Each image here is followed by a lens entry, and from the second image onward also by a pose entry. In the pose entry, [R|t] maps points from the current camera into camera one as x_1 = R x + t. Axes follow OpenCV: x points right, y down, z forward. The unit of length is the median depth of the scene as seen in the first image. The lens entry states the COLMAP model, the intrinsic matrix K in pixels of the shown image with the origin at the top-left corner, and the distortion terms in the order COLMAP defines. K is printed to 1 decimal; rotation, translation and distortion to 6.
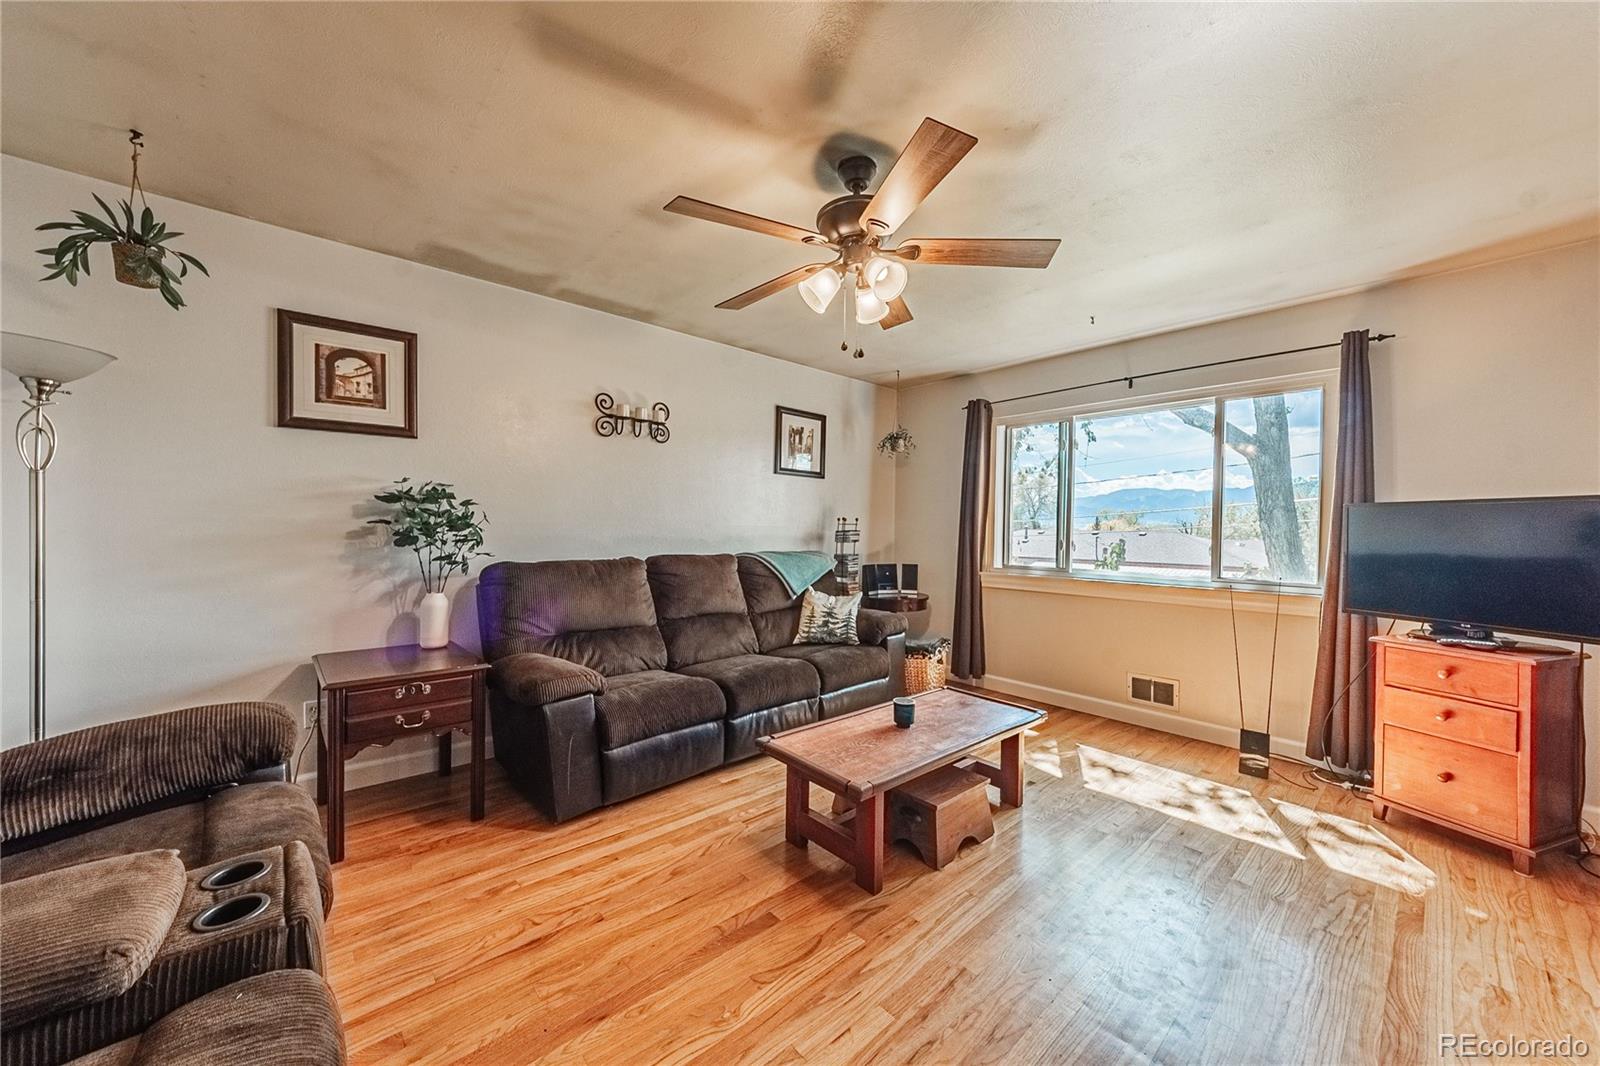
lens RADIAL K [[577.1, 0, 800.0], [0, 577.1, 533.0], [0, 0, 1]] dist [-0.002333, -0.000082]
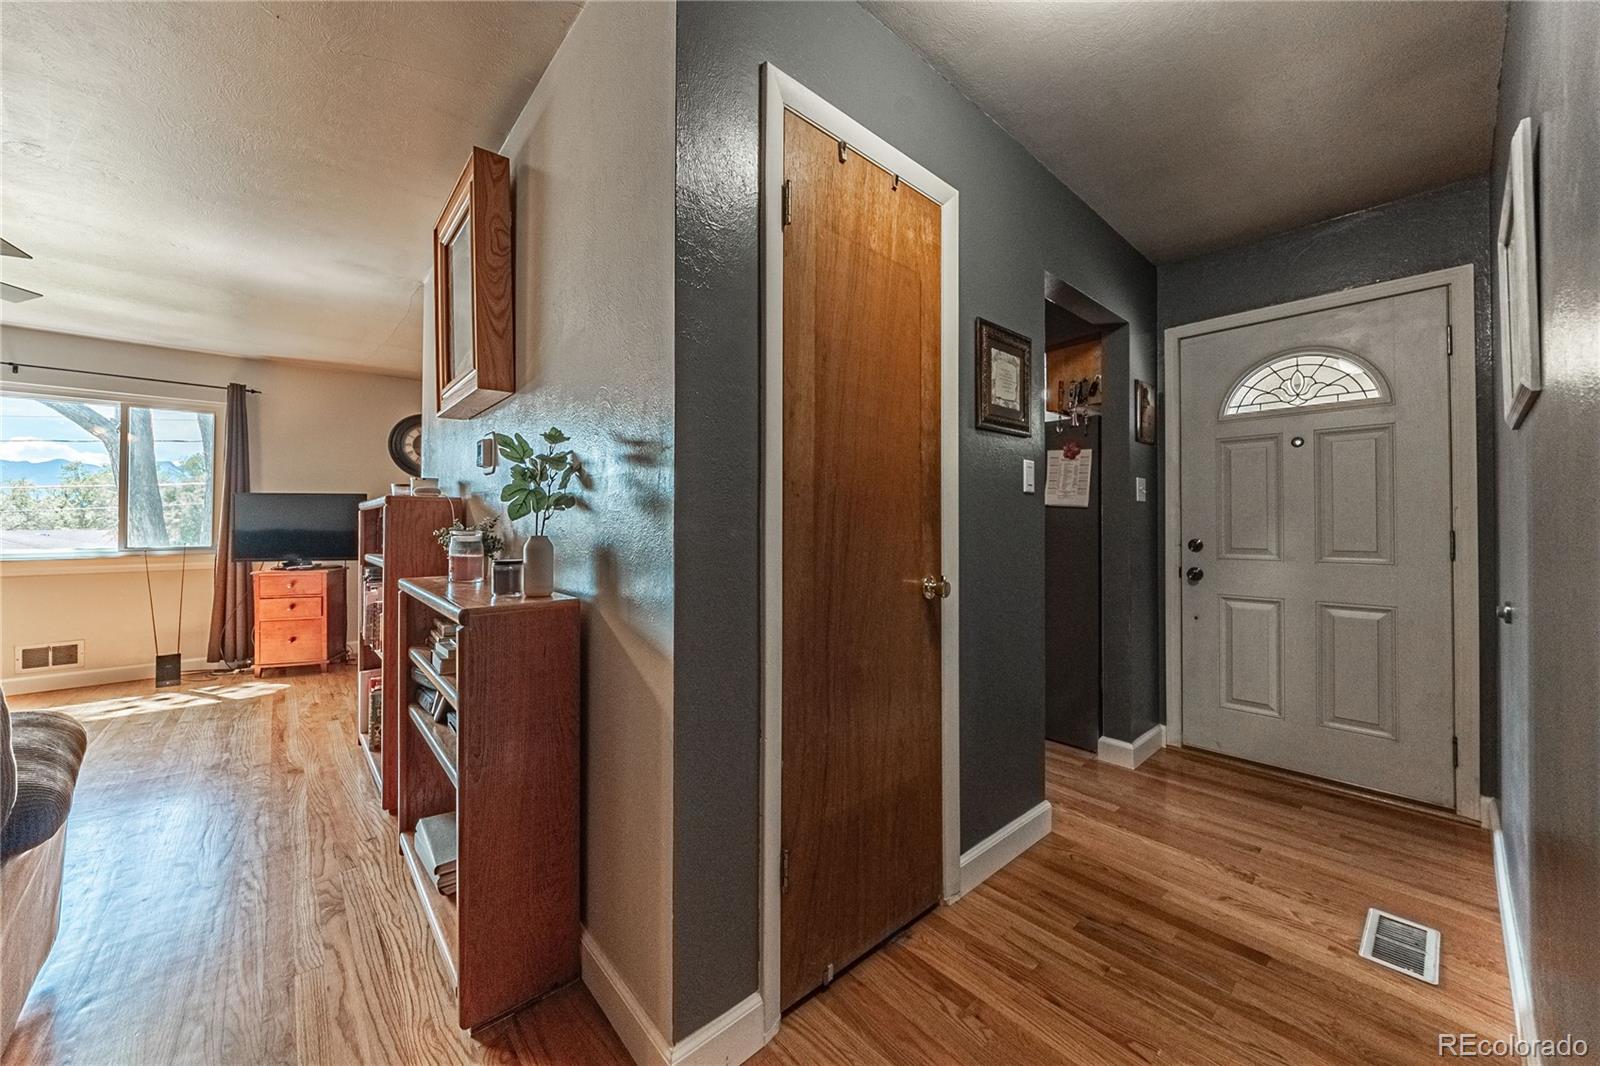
lens RADIAL K [[577.1, 0, 800.0], [0, 577.1, 533.0], [0, 0, 1]] dist [-0.002333, -0.000082]
pose [[-0.003875, -0.016363, 0.999859, -0.631510], [-0.001171, 0.999865, 0.016359, 0.031393], [-0.999992, -0.001107, -0.003894, -0.543454]]
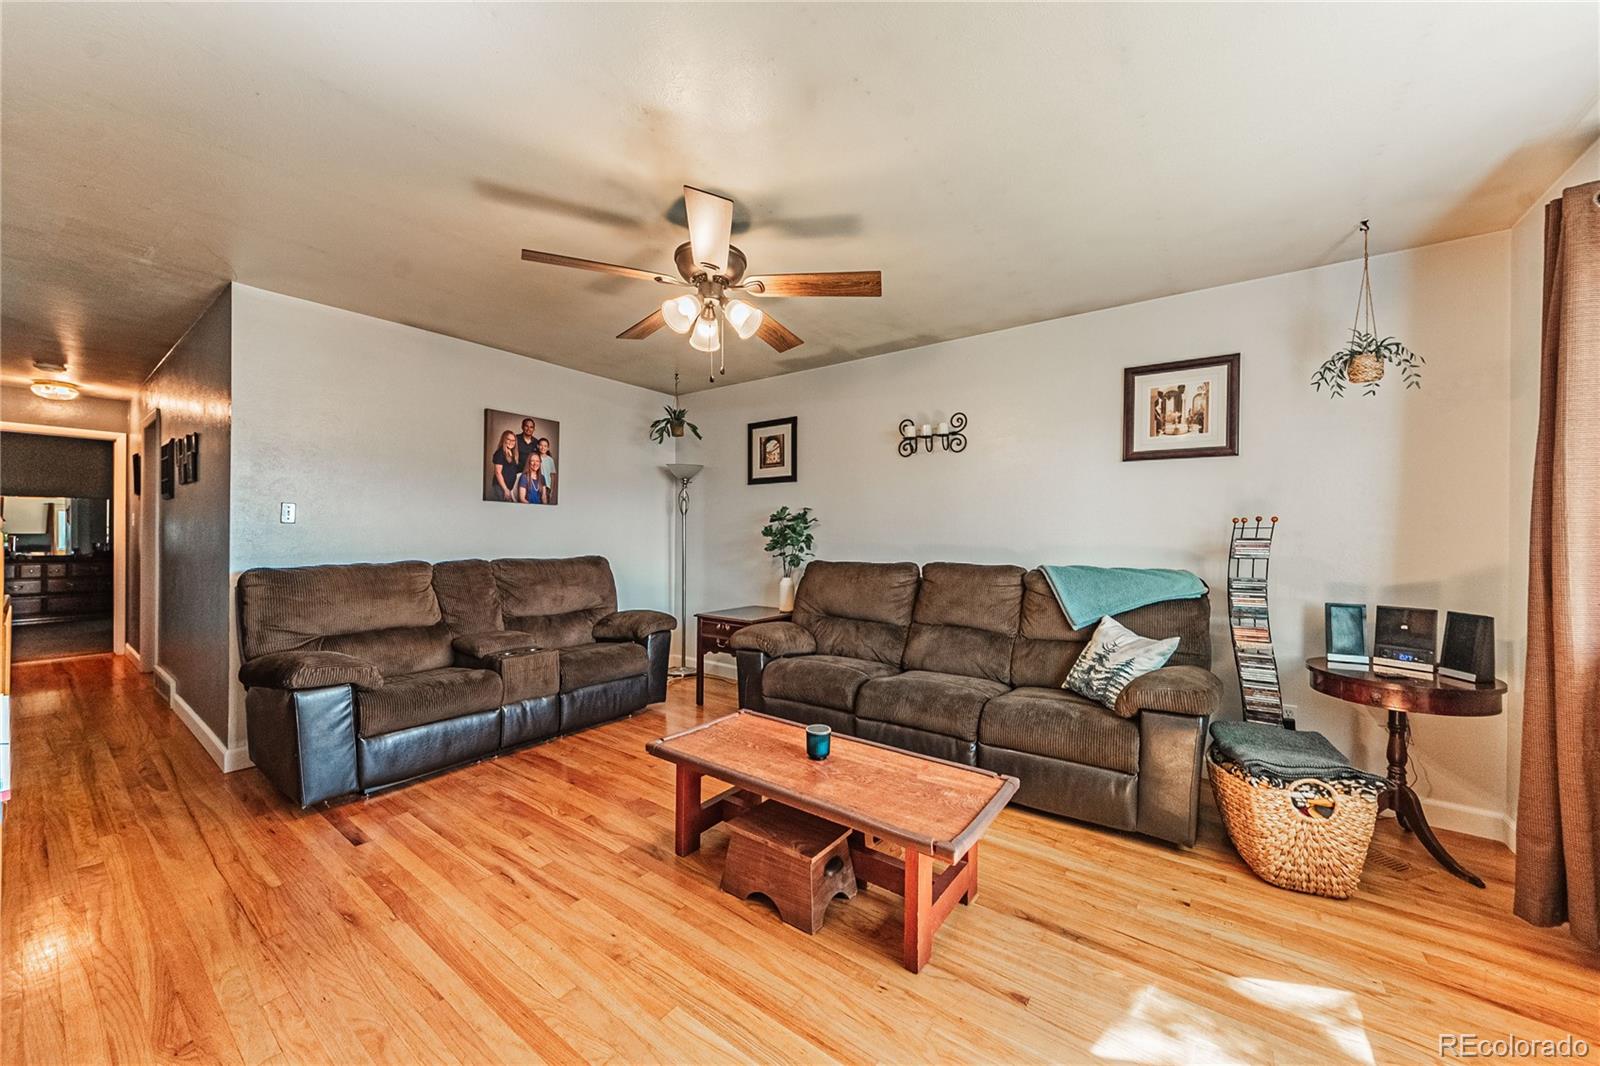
lens RADIAL K [[568.6, 0, 800.0], [0, 568.6, 533.0], [0, 0, 1]] dist [-0.009270, -0.000077]
pose [[0.204961, -0.020281, -0.978560, 0.869613], [-0.016625, 0.999569, -0.024198, 0.017883], [0.978629, 0.021228, 0.204535, 0.684018]]
